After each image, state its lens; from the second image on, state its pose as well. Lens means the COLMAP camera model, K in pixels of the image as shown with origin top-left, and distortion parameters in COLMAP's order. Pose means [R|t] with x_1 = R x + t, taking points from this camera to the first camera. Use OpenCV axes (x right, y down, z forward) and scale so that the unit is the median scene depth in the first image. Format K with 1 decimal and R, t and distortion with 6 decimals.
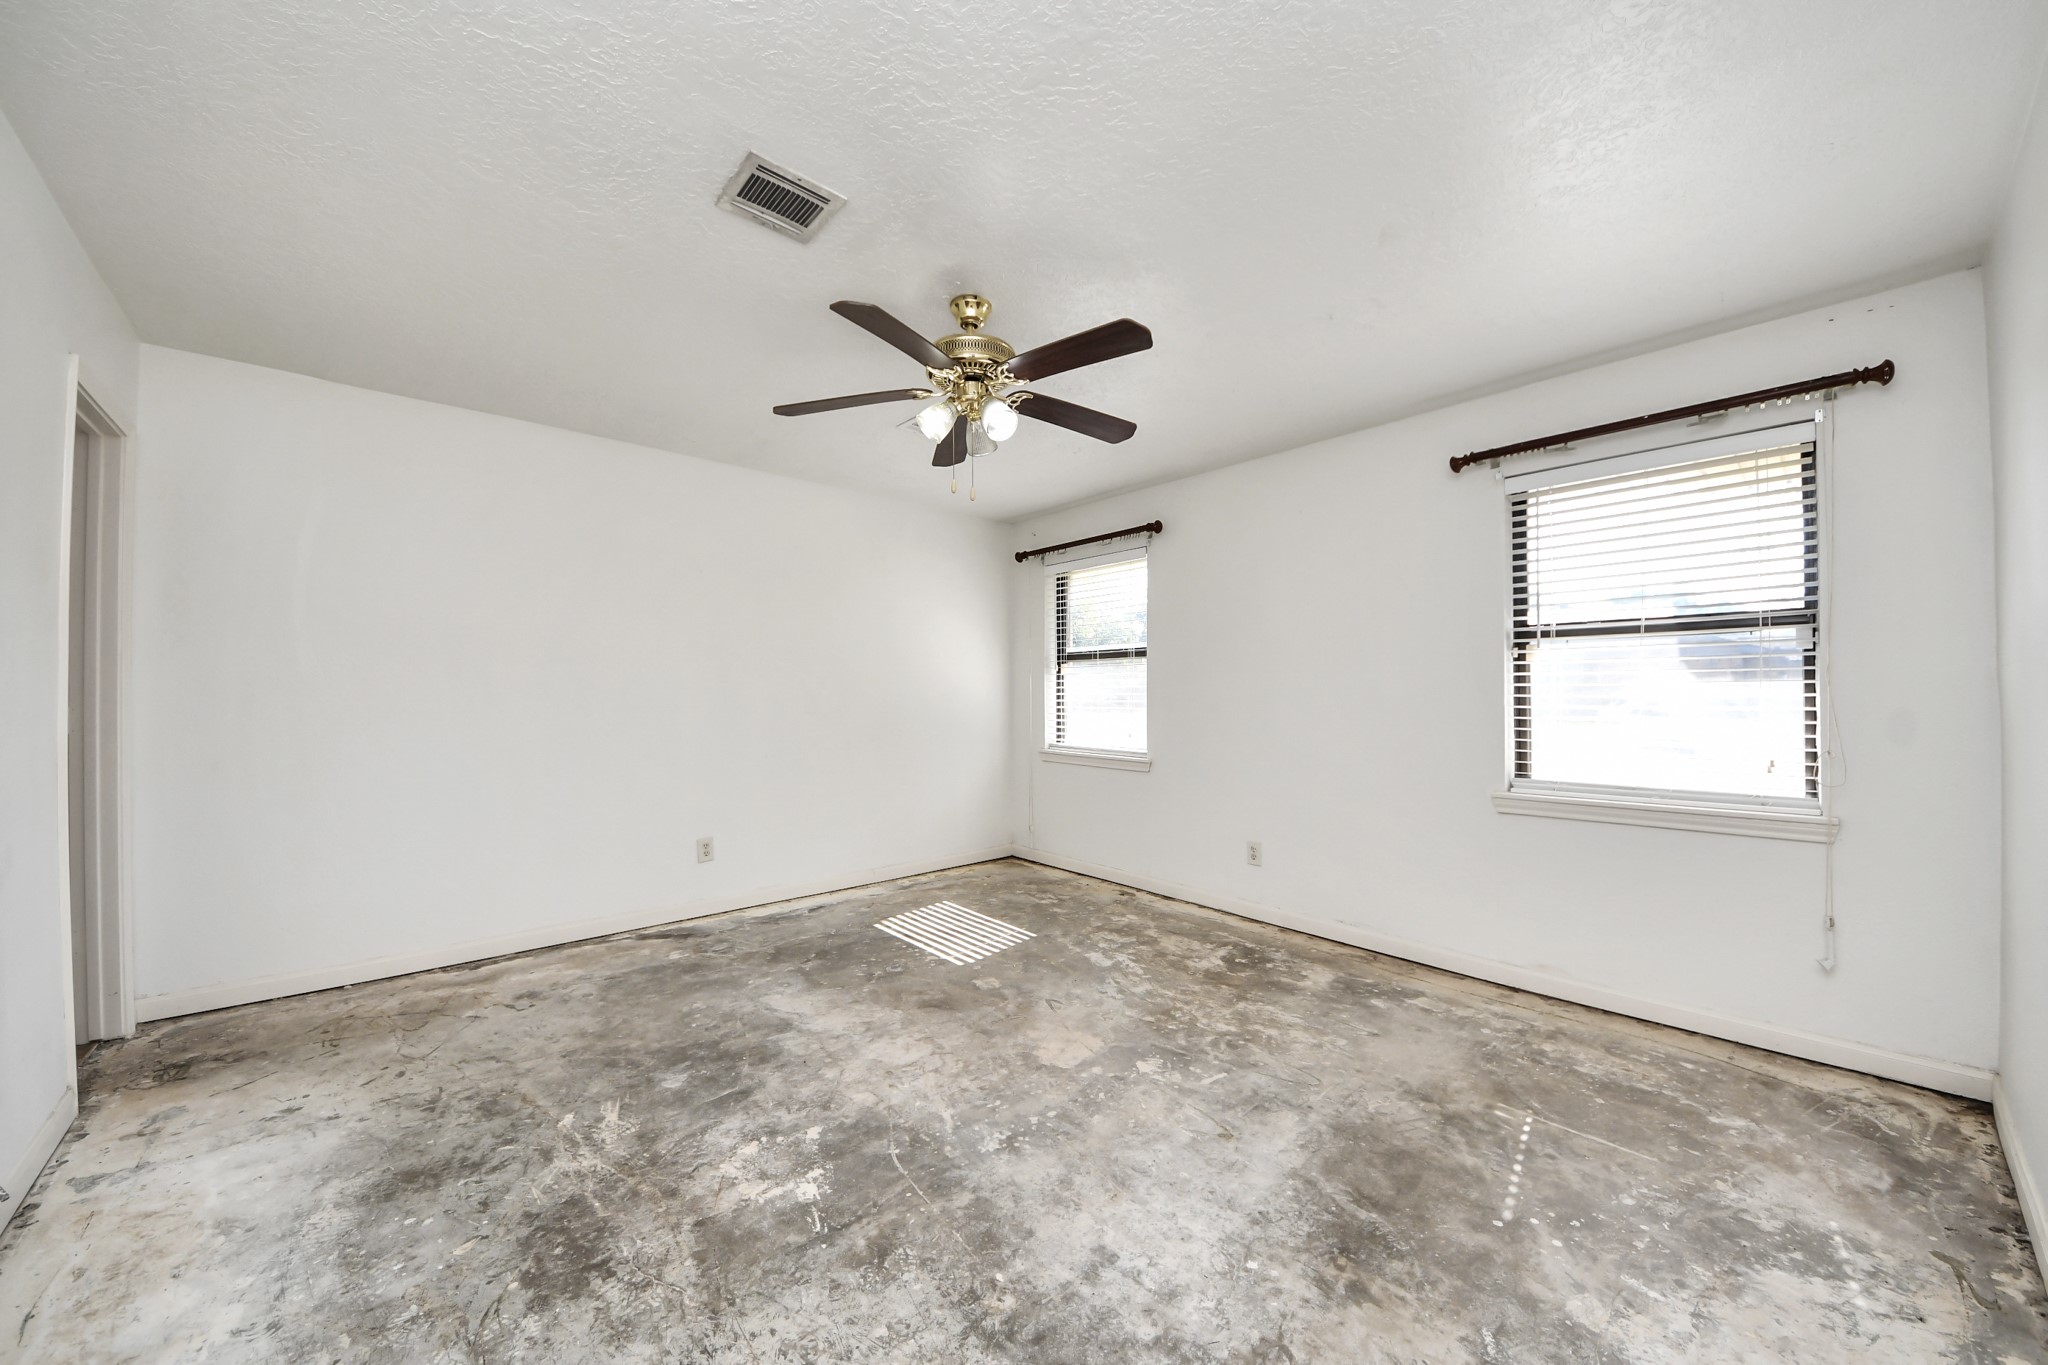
lens RADIAL K [[751.2, 0, 1024.7], [0, 751.2, 691.5], [0, 0, 1]] dist [0.000234, 0.000049]
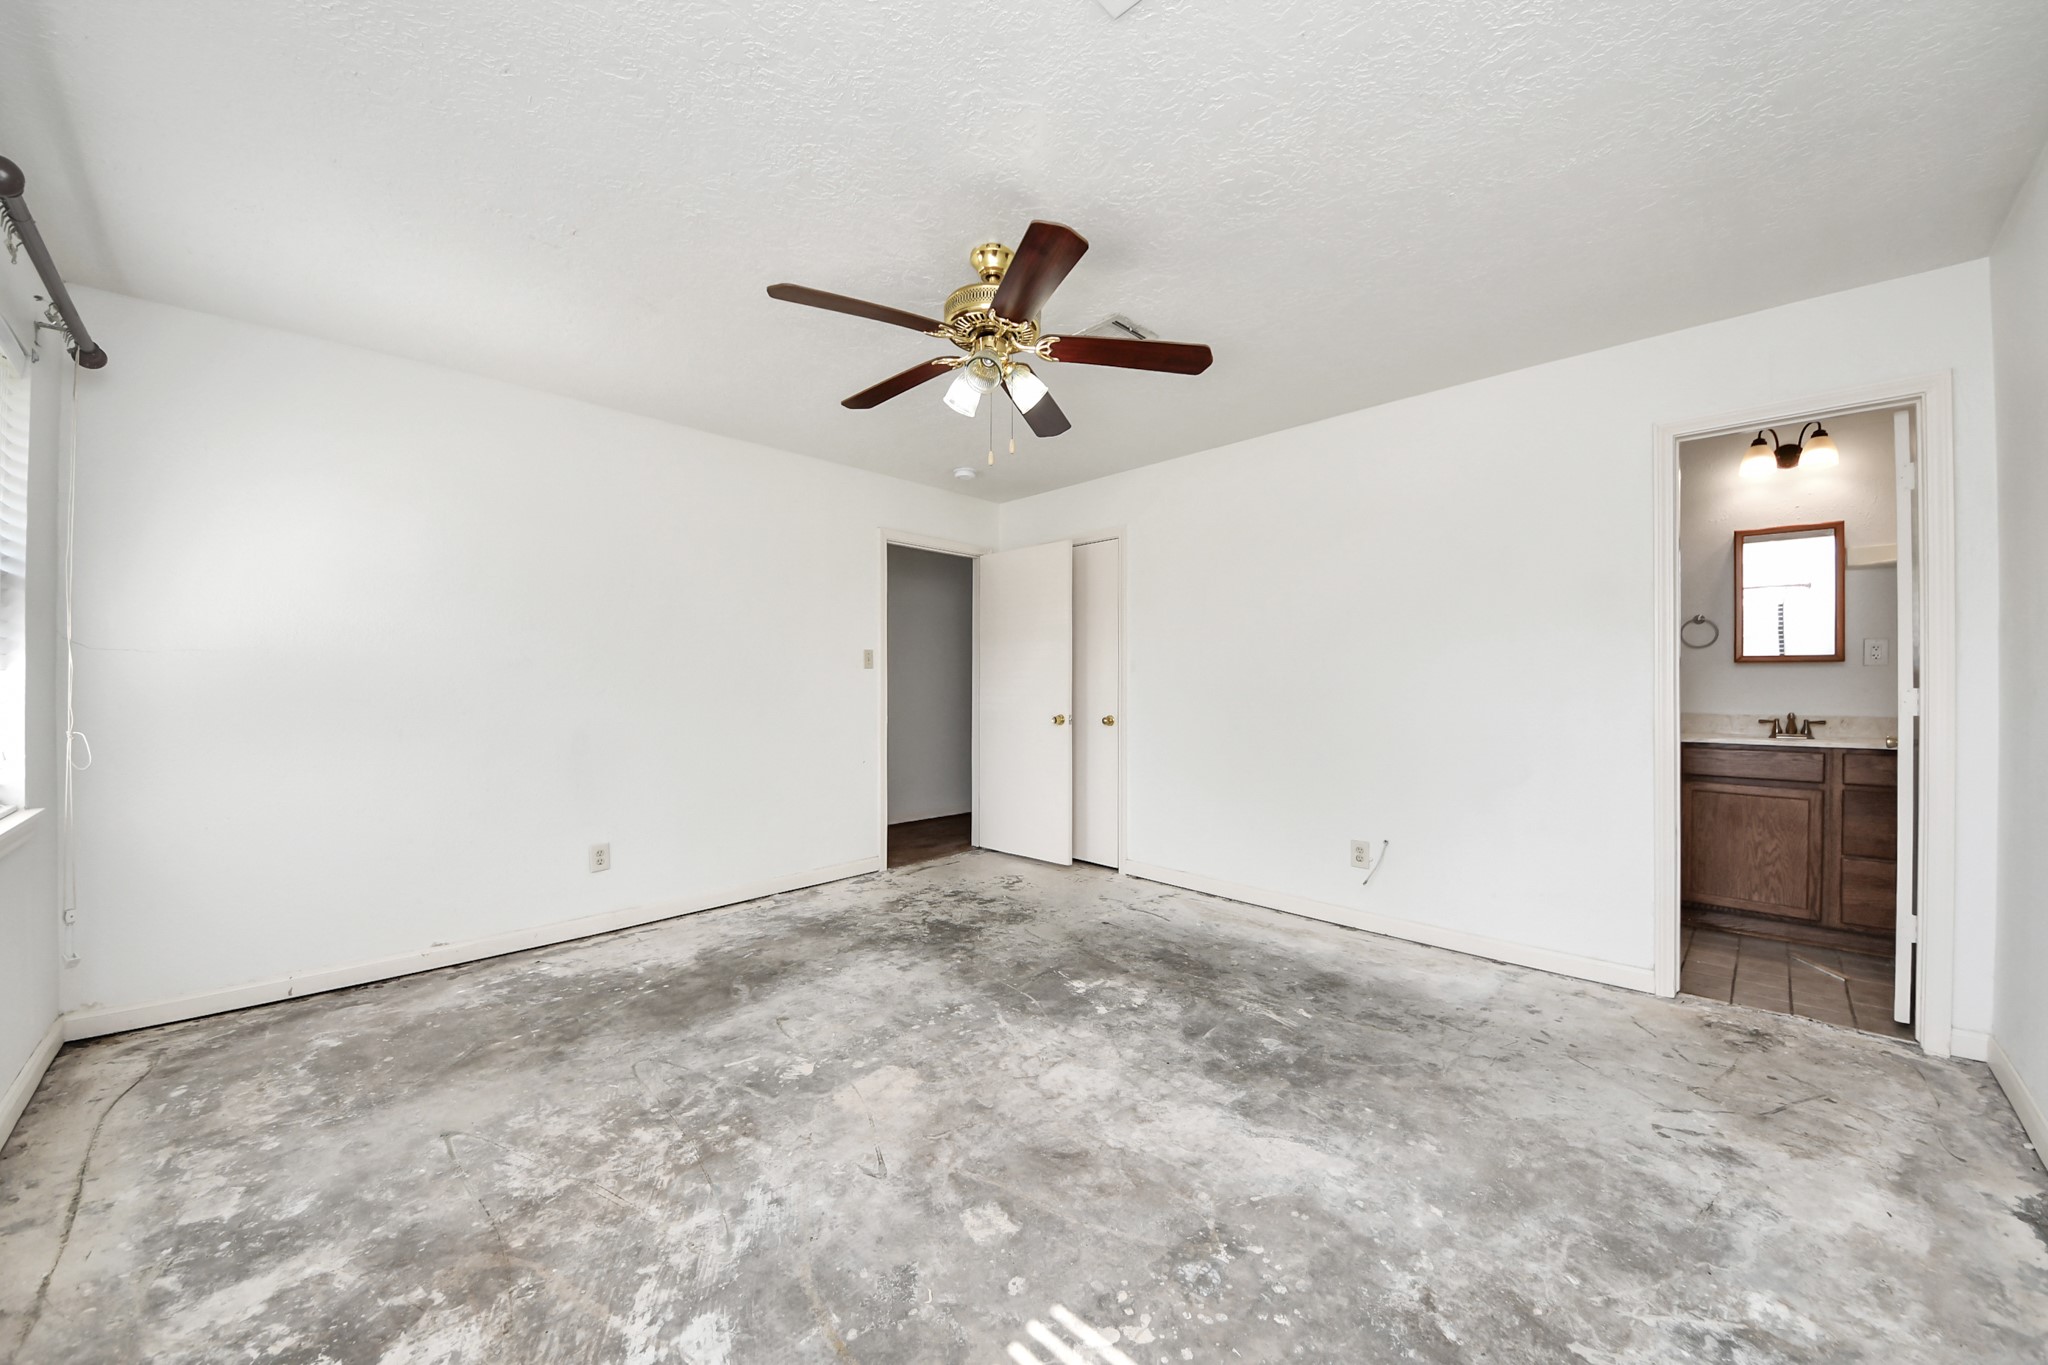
lens RADIAL K [[751.2, 0, 1024.7], [0, 751.2, 691.5], [0, 0, 1]] dist [0.000234, 0.000049]
pose [[-0.998142, -0.000278, -0.060925, -0.059595], [-0.000123, 0.999997, -0.002556, 0.031222], [0.060925, -0.002544, -0.998139, 2.059756]]
